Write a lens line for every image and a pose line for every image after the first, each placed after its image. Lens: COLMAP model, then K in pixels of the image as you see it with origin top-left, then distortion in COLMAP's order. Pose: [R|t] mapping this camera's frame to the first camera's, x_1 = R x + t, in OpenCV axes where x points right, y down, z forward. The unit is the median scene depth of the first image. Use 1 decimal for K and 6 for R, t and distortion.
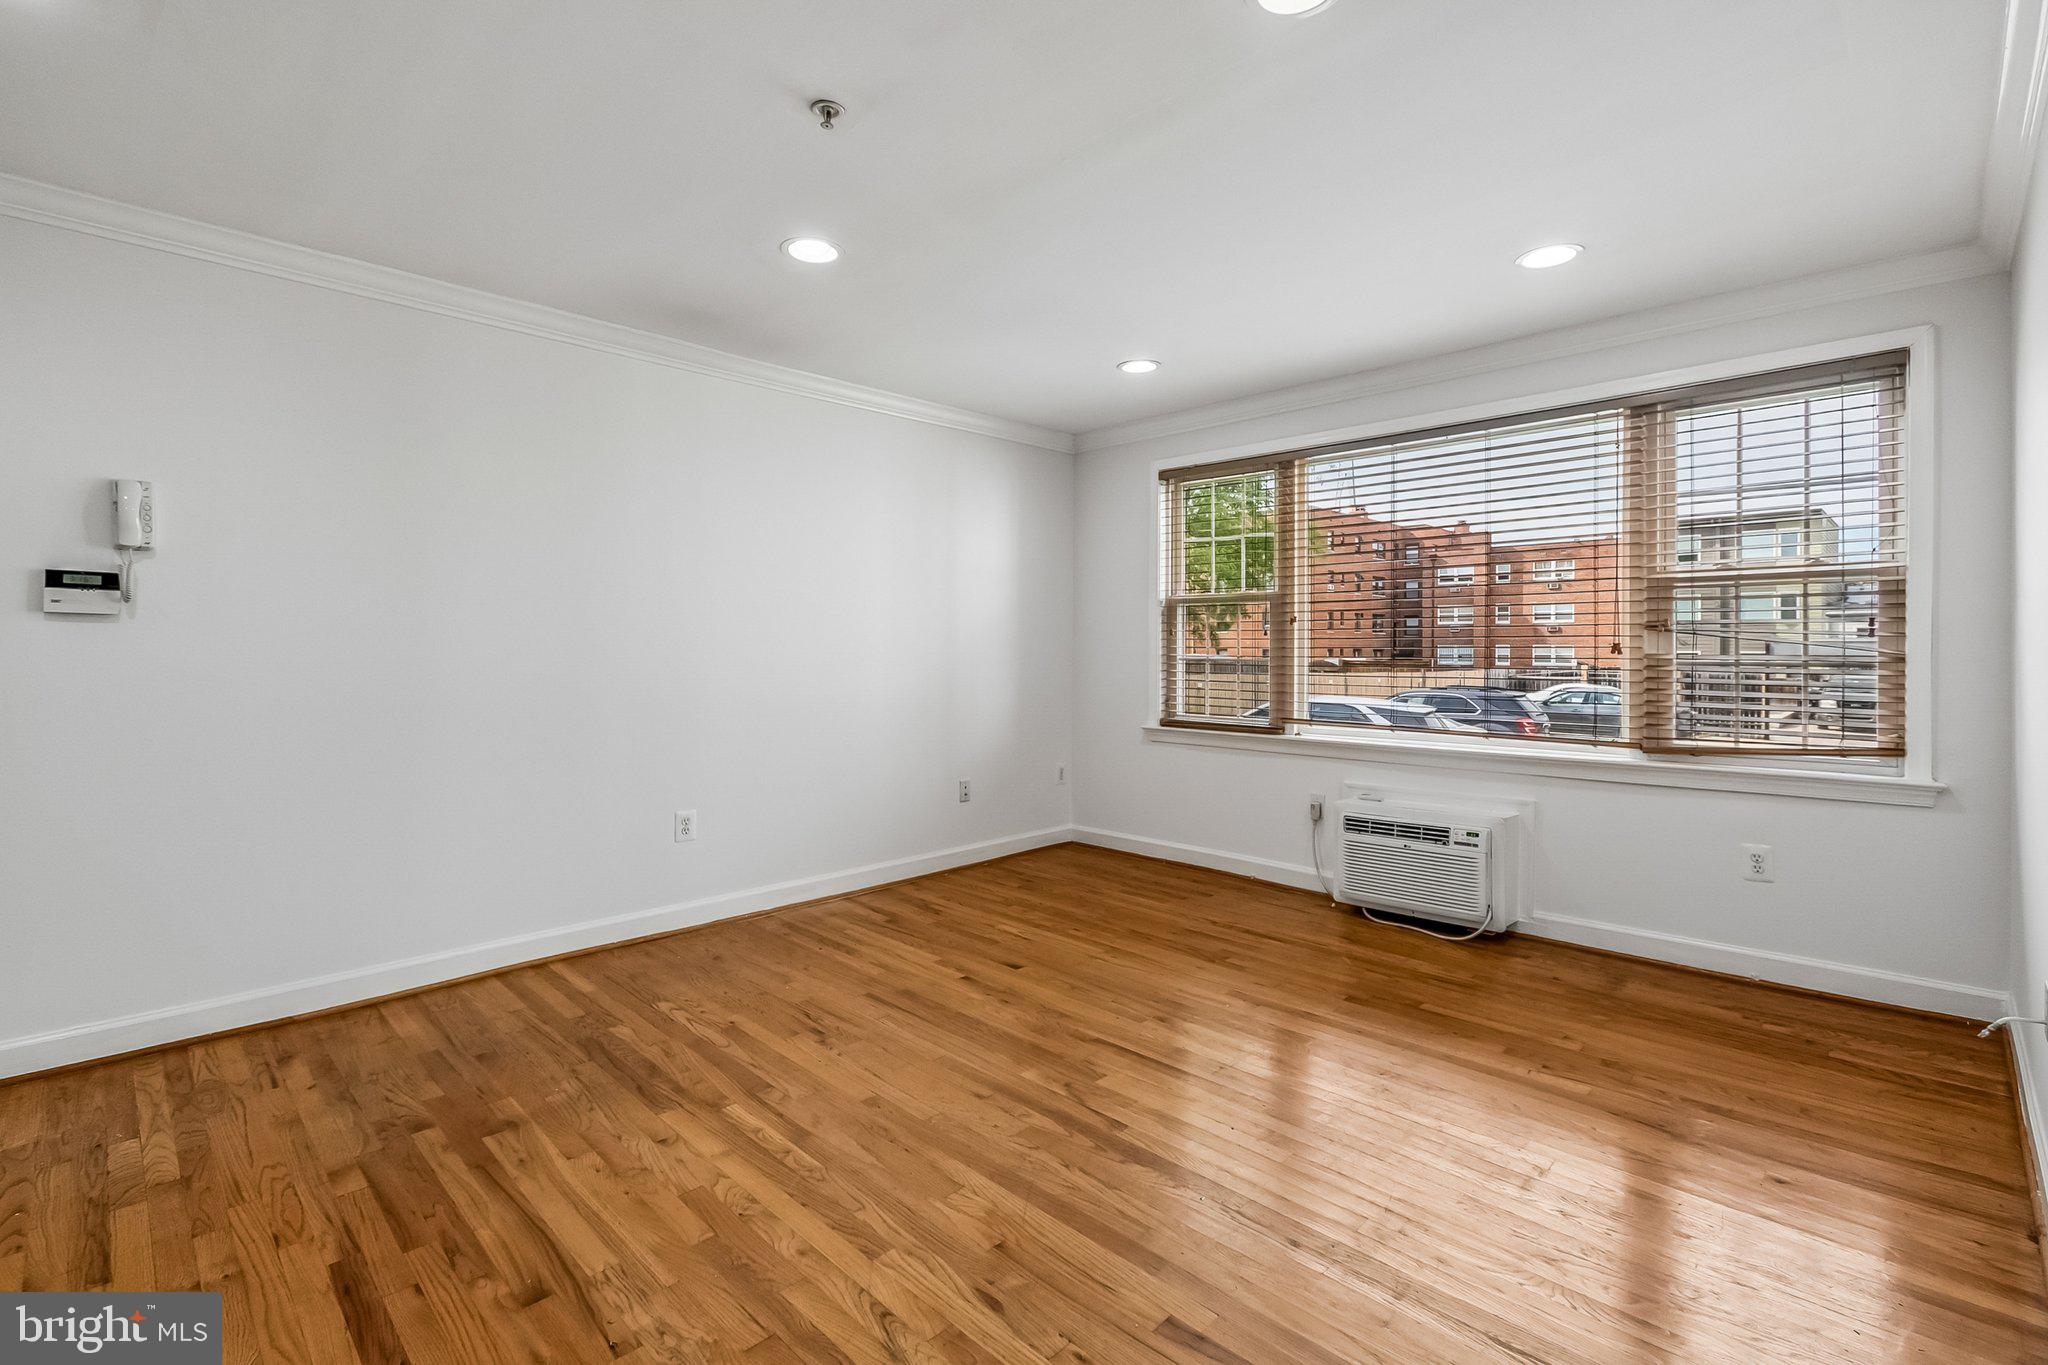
lens RADIAL K [[916.9, 0, 1035.7], [0, 916.9, 662.4], [0, 0, 1]] dist [0.004303, -0.000869]
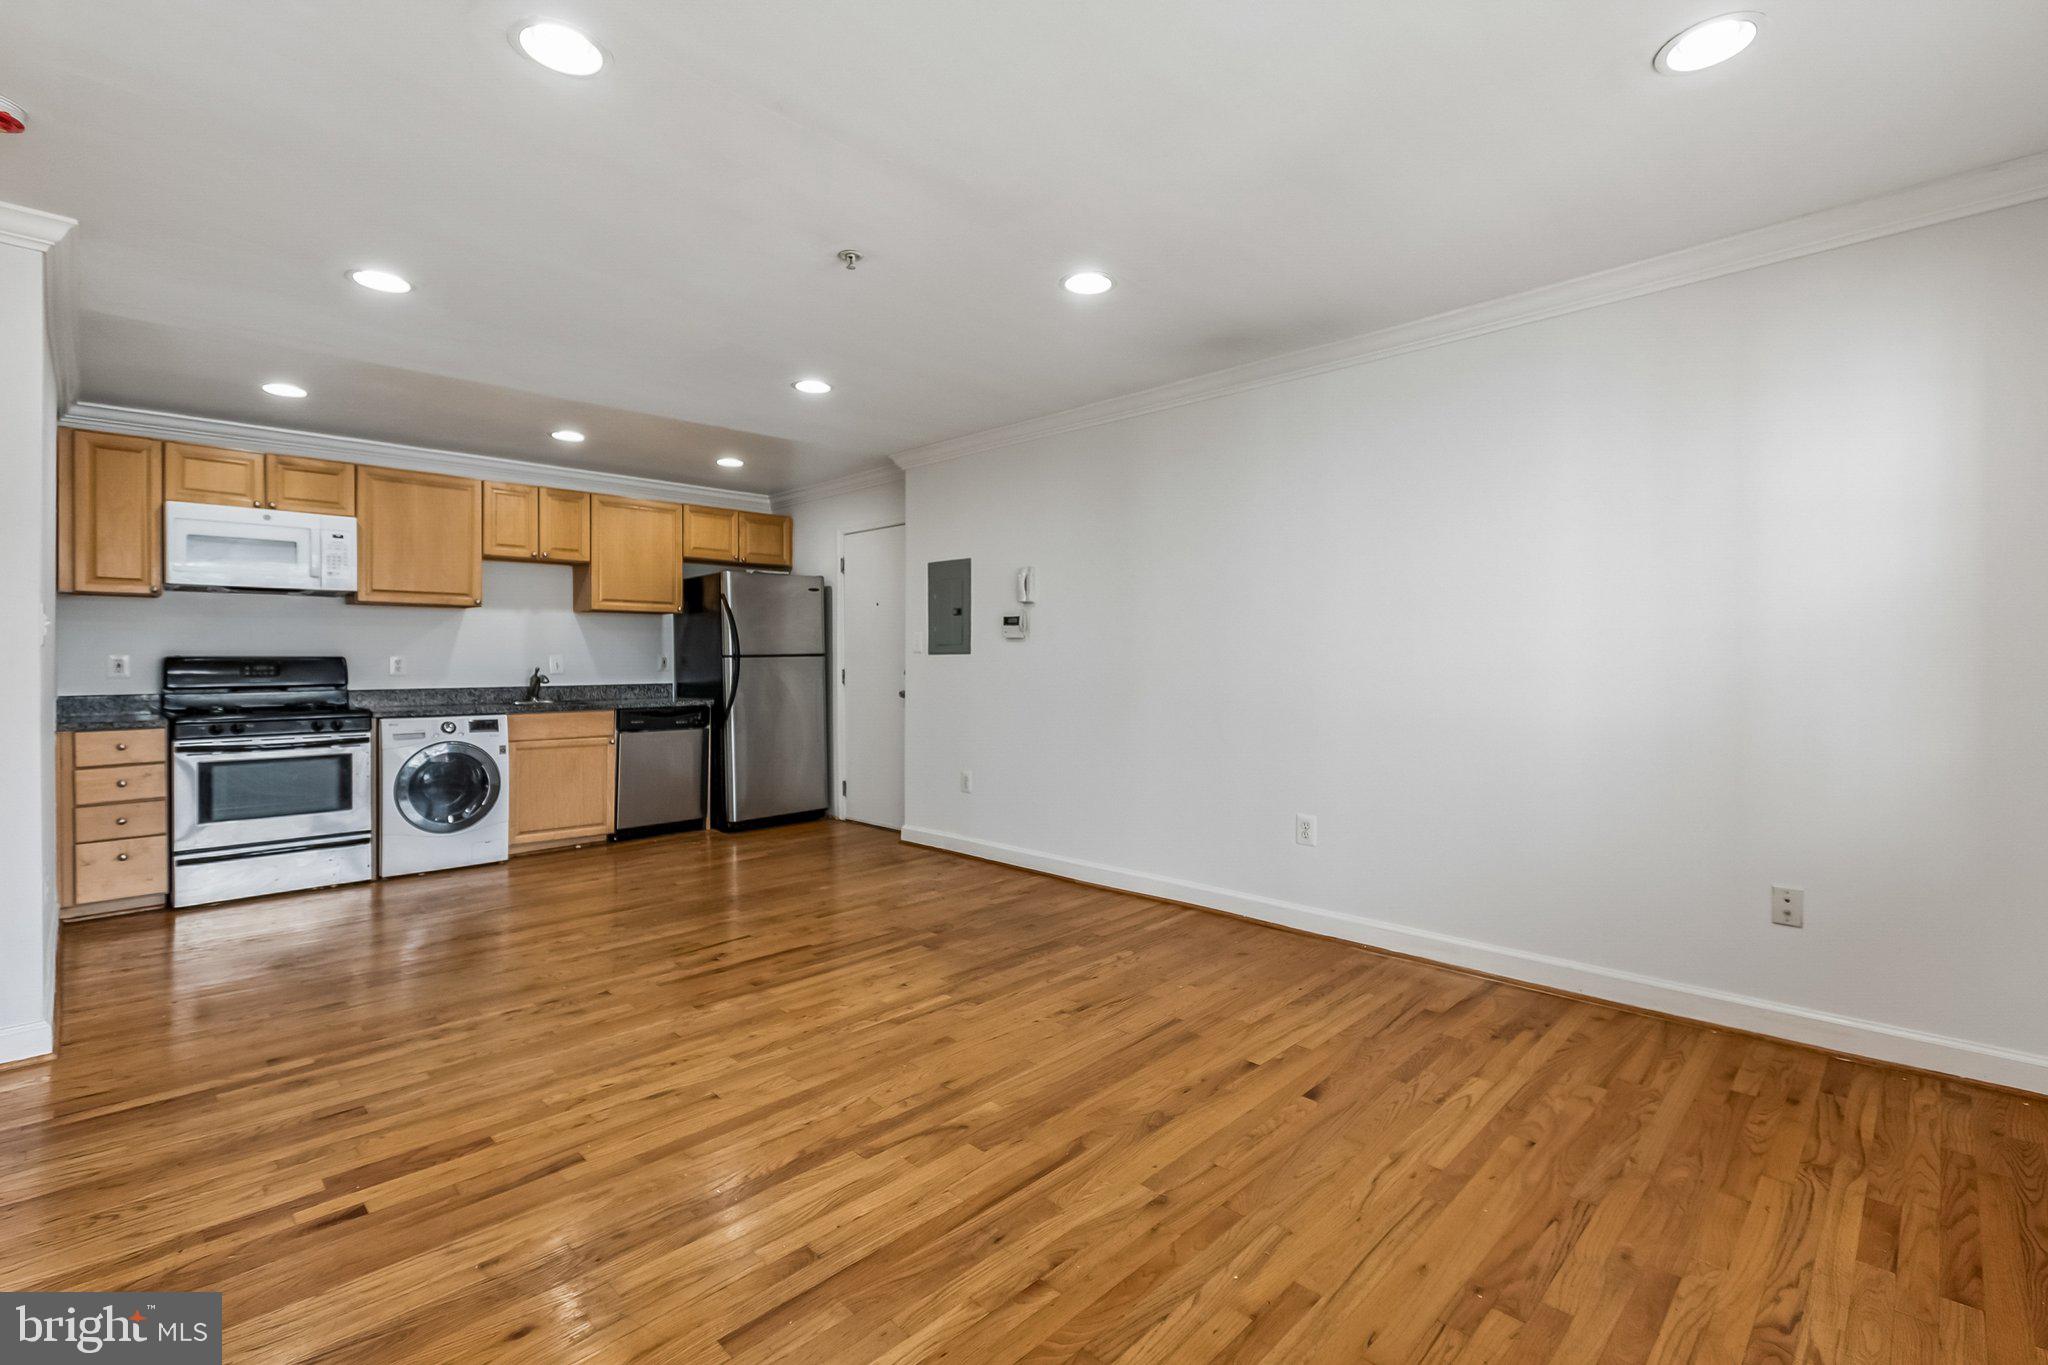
lens RADIAL K [[916.9, 0, 1039.4], [0, 916.9, 656.6], [0, 0, 1]] dist [0.004303, -0.000869]
pose [[0.003508, -0.001207, -0.999993, 0.708387], [-0.014247, 0.999898, -0.001257, -0.007935], [0.999892, 0.014251, 0.003490, 0.790663]]
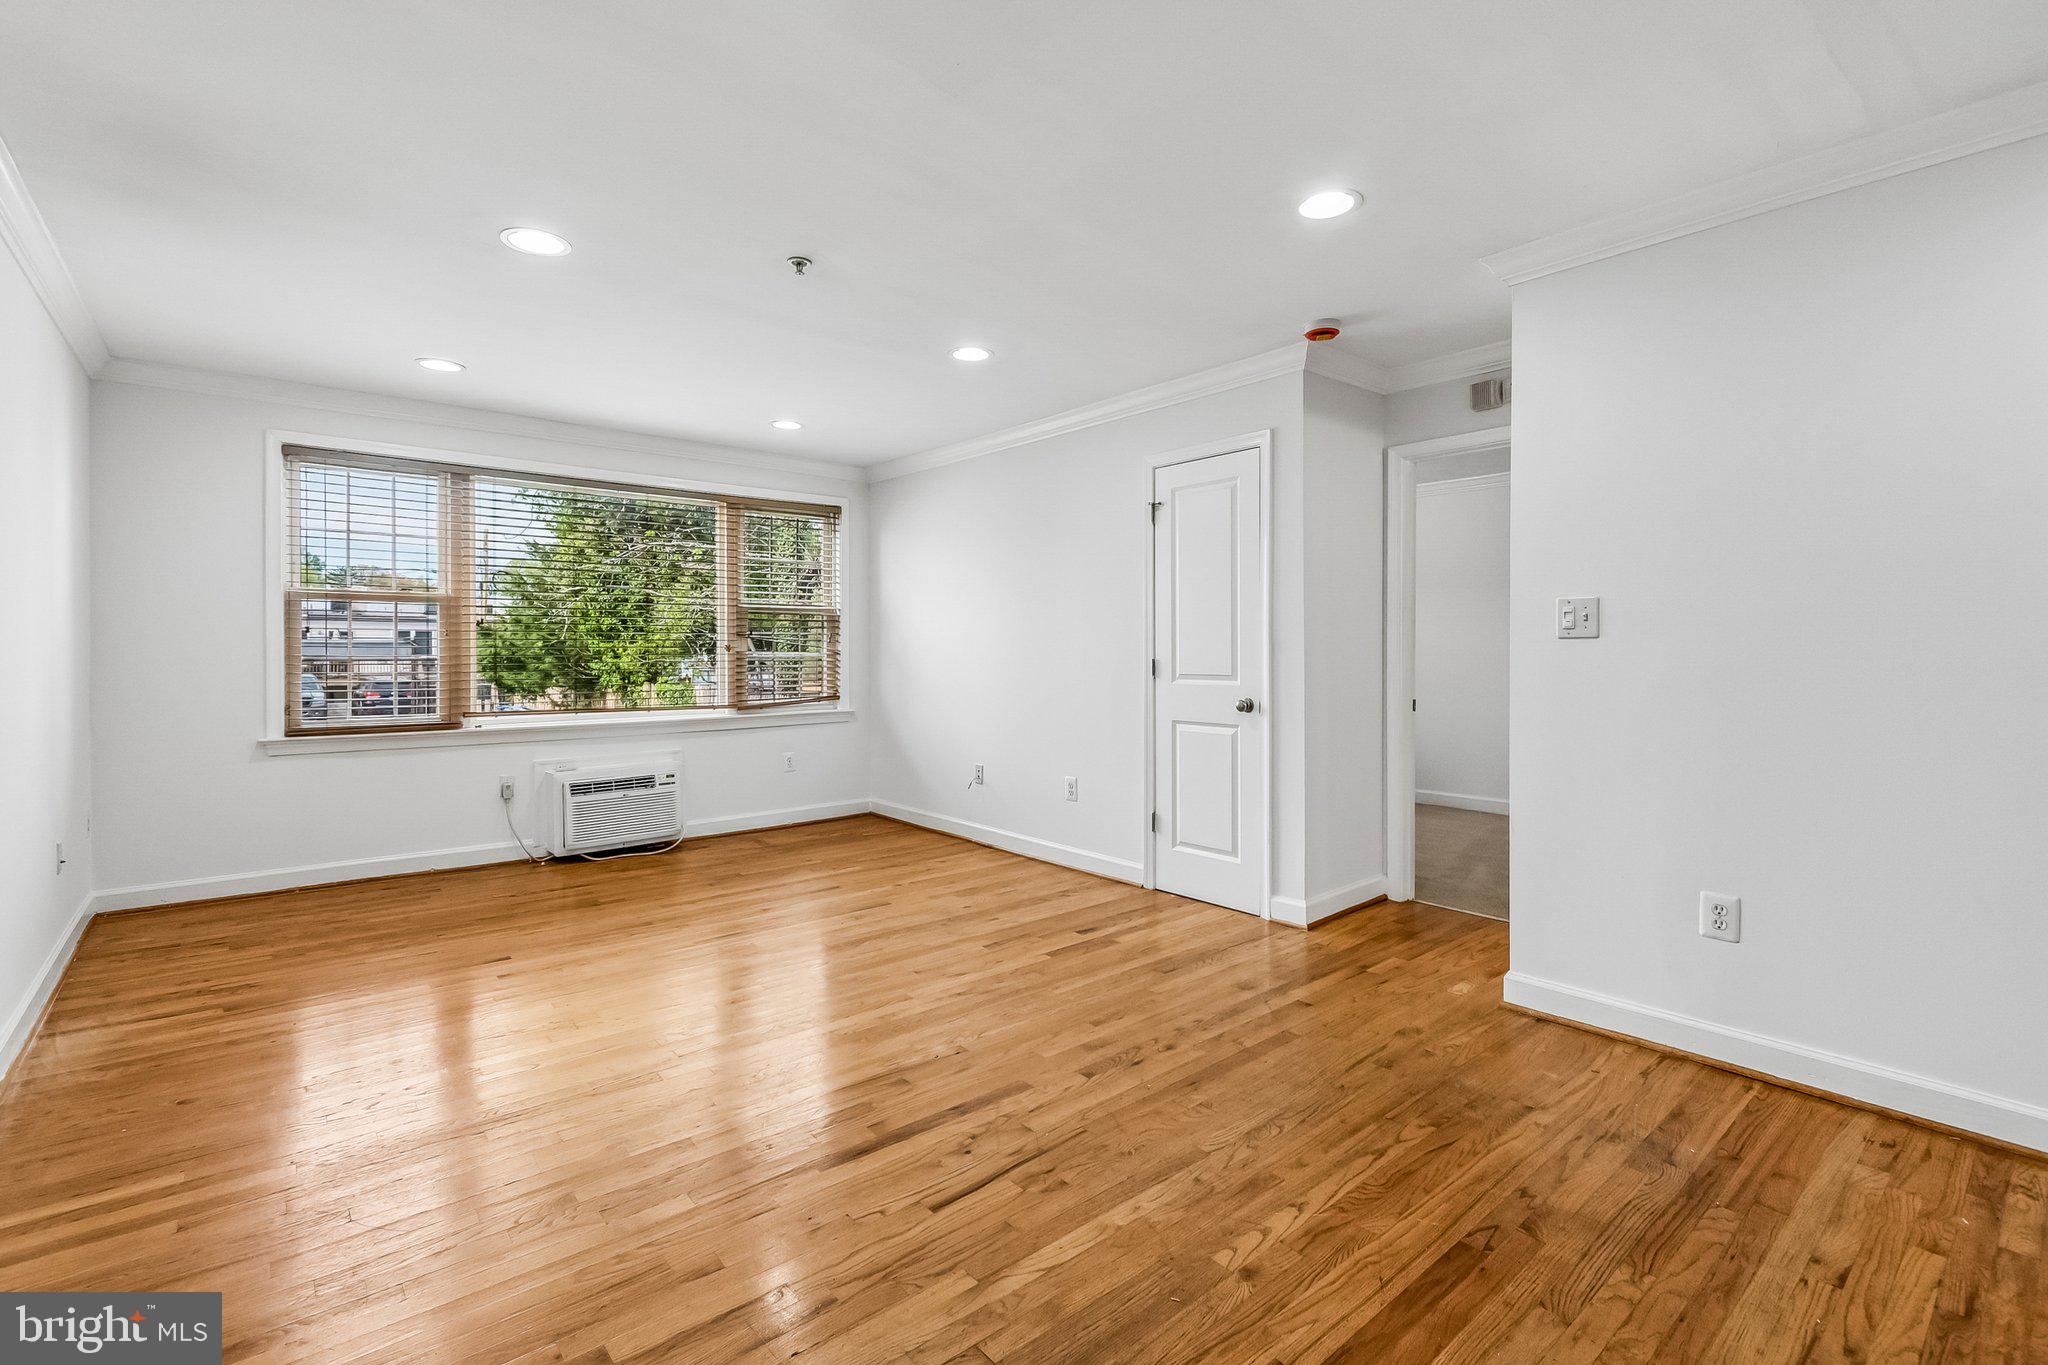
lens RADIAL K [[916.9, 0, 1023.5], [0, 916.9, 662.7], [0, 0, 1]] dist [0.004303, -0.000869]
pose [[0.101183, -0.014838, 0.994757, -0.991411], [0.015358, 0.999793, 0.013351, -0.002792], [-0.994749, 0.013926, 0.101390, 0.321184]]
